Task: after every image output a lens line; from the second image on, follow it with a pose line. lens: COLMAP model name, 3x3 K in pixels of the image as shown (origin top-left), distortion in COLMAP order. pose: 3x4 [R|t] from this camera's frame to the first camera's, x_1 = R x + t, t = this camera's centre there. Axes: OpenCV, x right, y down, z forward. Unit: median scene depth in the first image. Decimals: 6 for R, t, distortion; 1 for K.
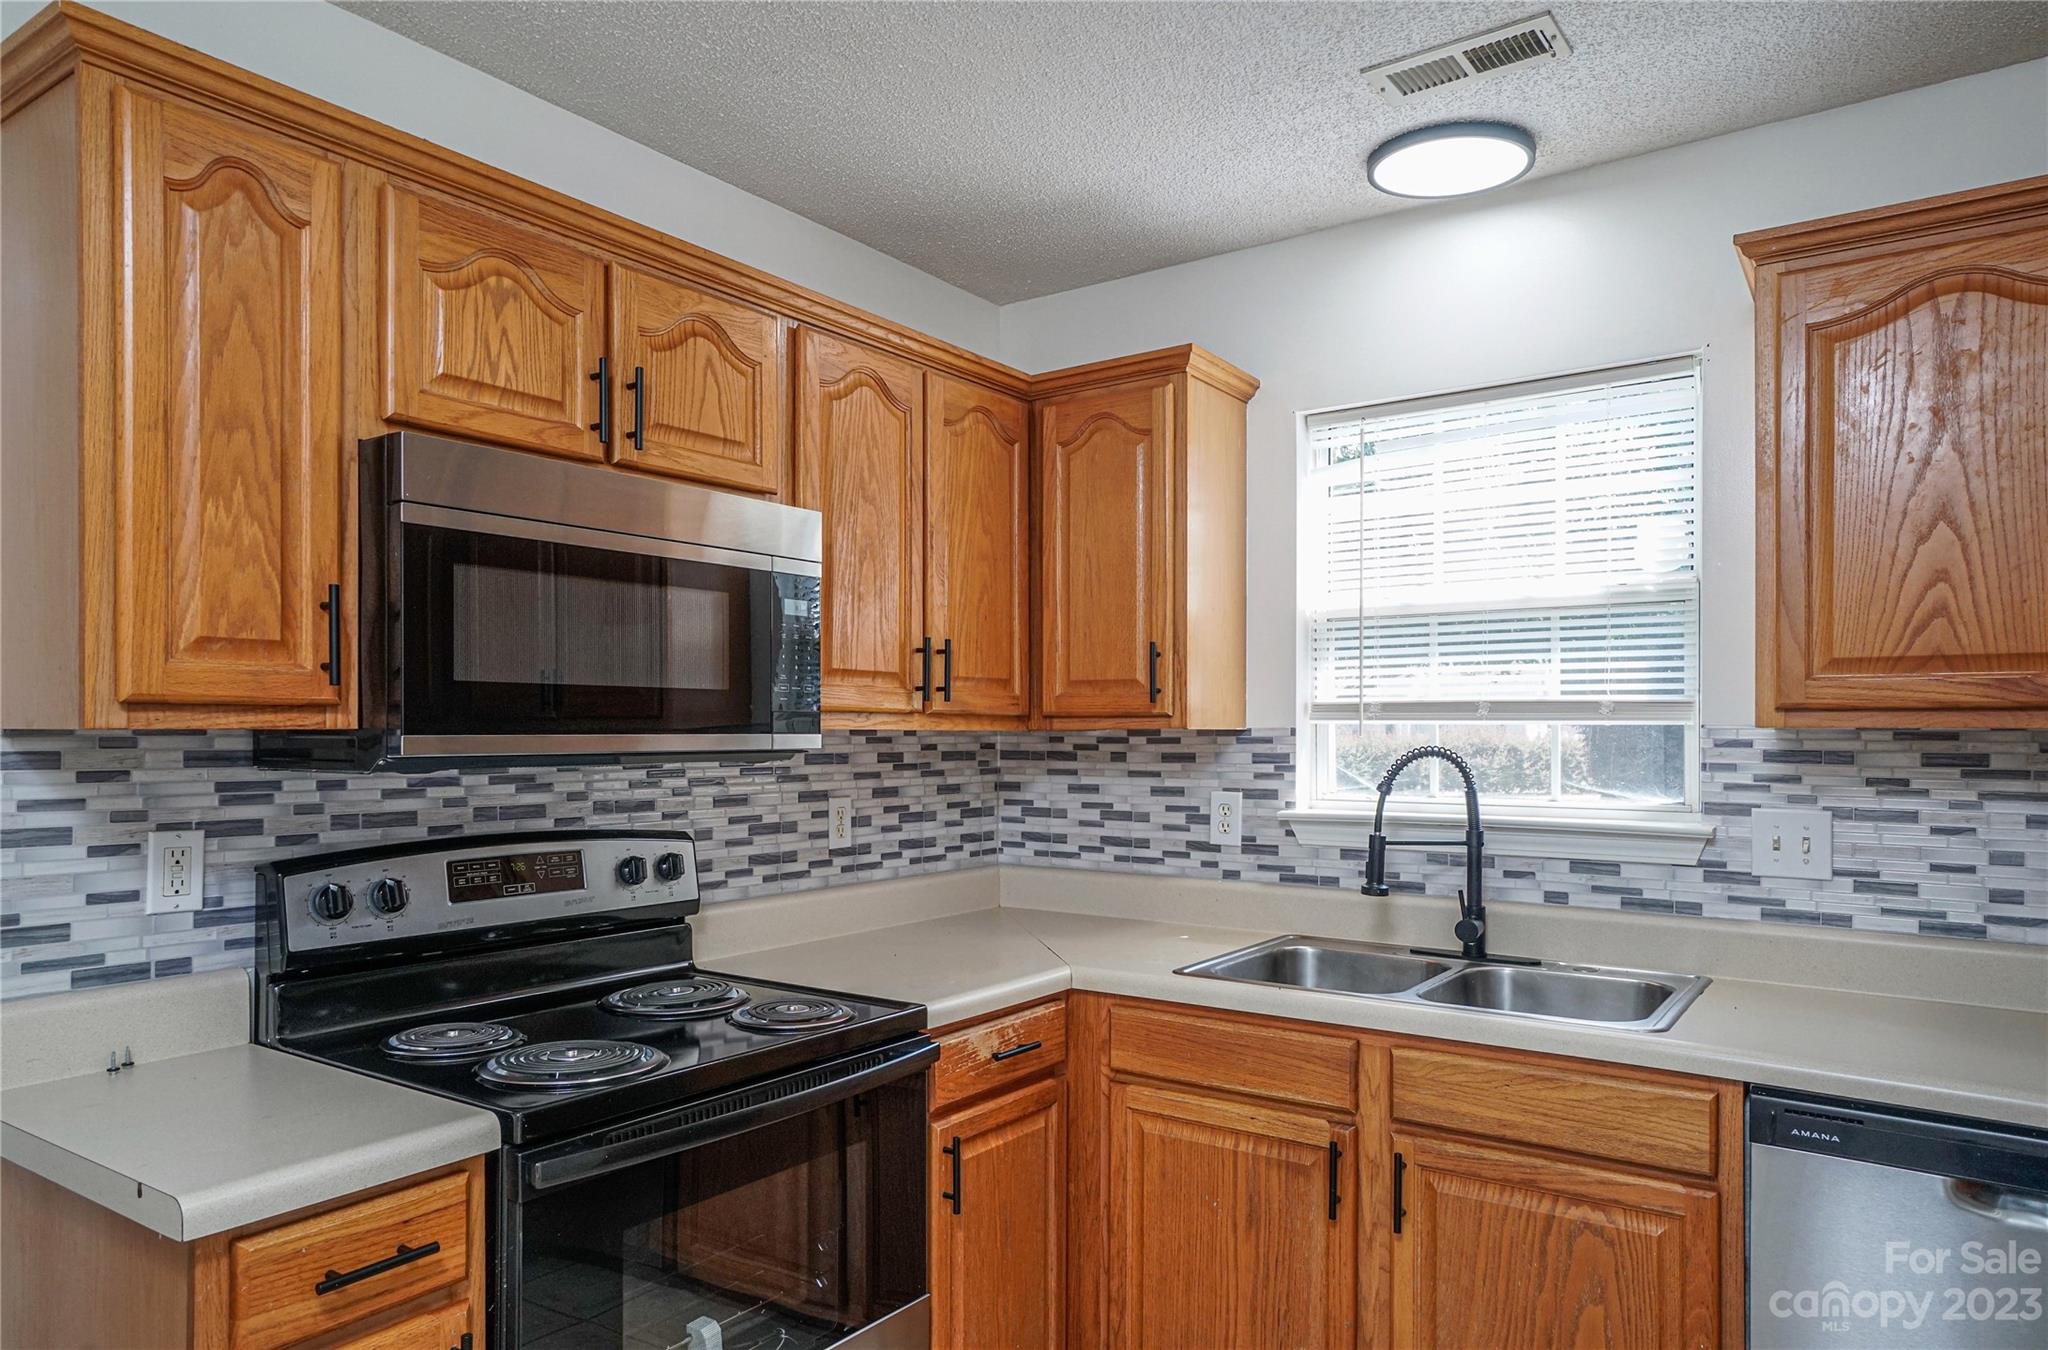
lens RADIAL K [[1338.8, 0, 1023.6], [0, 1338.8, 715.3], [0, 0, 1]] dist [0.009740, 0.003138]
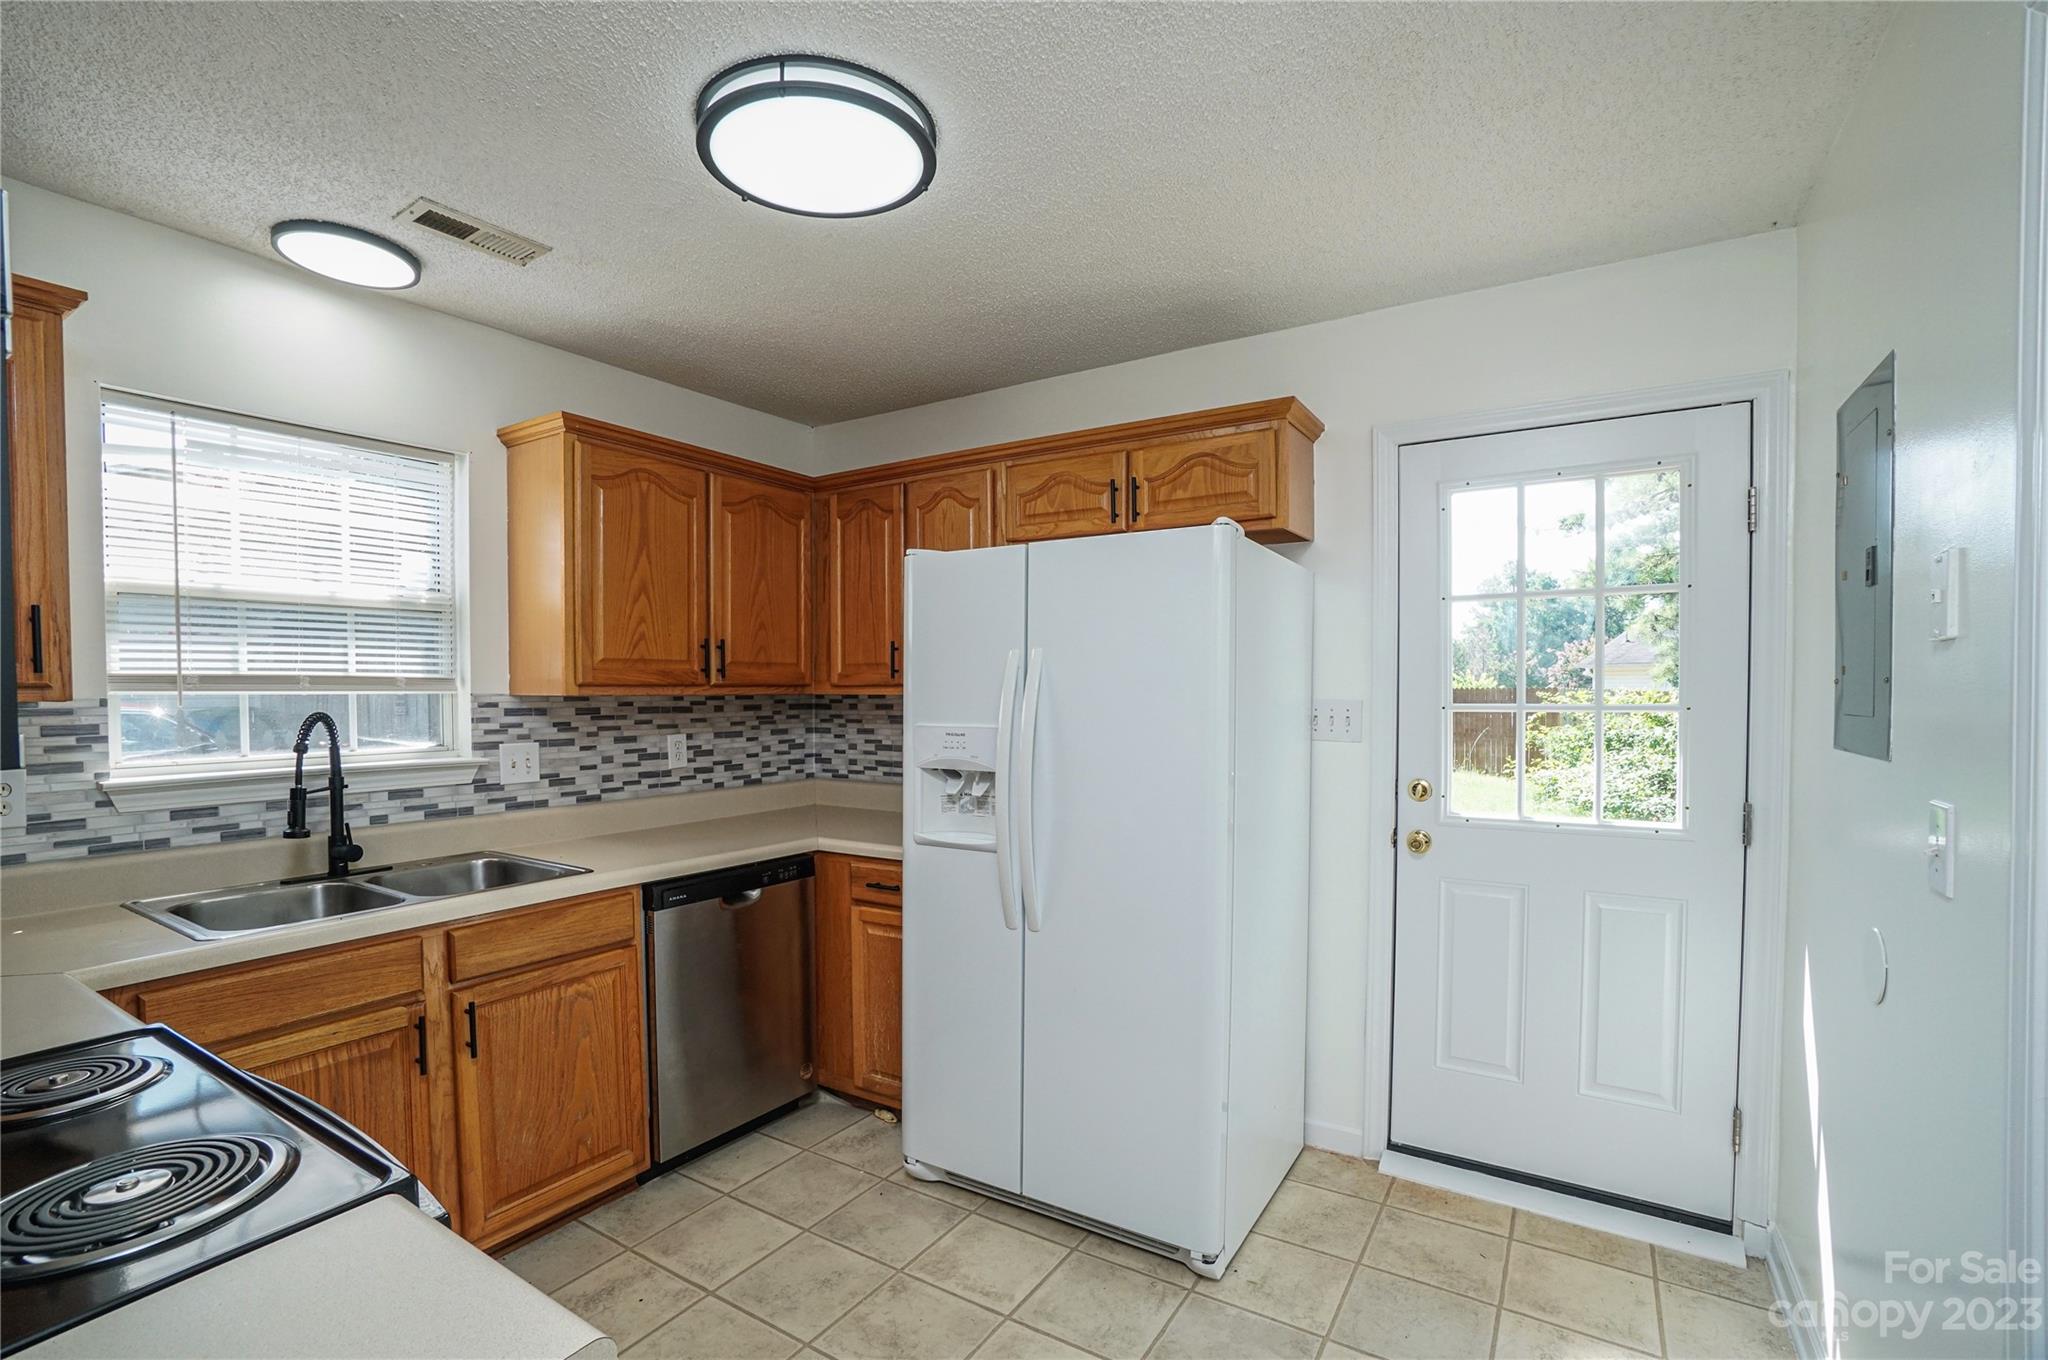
lens RADIAL K [[938.9, 0, 993.4], [0, 938.9, 683.8], [0, 0, 1]] dist [-0.002019, -0.000187]
pose [[-0.025986, 0.006091, 0.999644, -0.631647], [-0.003087, 0.999976, -0.006173, 0.000606], [-0.999658, -0.003246, -0.025966, 0.430623]]
